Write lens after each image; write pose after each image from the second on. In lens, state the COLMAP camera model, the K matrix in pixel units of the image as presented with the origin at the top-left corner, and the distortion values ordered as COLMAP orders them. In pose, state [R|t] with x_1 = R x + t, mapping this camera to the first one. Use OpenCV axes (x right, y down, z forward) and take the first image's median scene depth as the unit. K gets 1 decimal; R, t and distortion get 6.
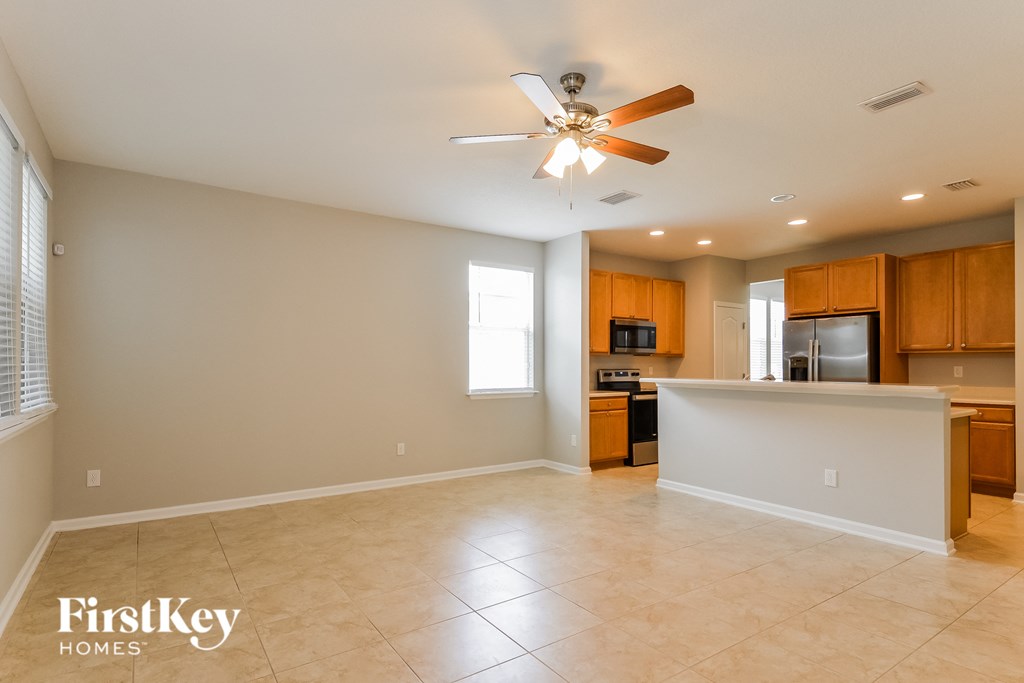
lens RADIAL K [[541.6, 0, 510.6], [0, 541.6, 373.5], [0, 0, 1]] dist [0.001611, -0.000013]
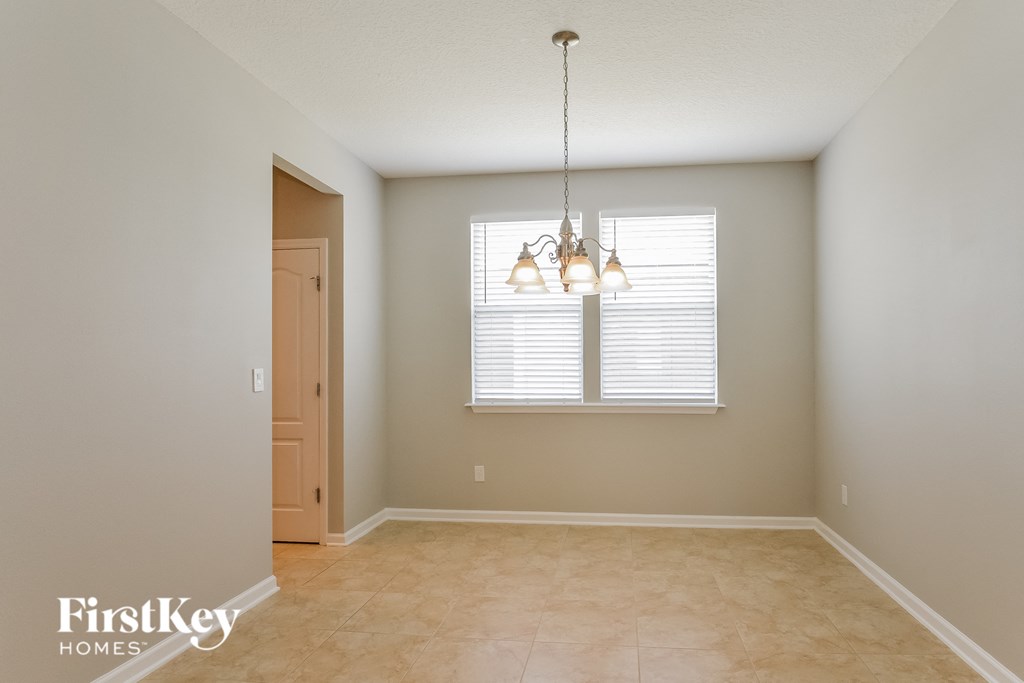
lens RADIAL K [[703.8, 0, 691.8], [0, 703.8, 343.6], [0, 0, 1]] dist [-0.001951, -0.000895]
pose [[0.737896, -0.024437, -0.674472, 0.760057], [0.001361, 0.999396, -0.034720, -0.009750], [0.674913, 0.024702, 0.737484, 0.511218]]
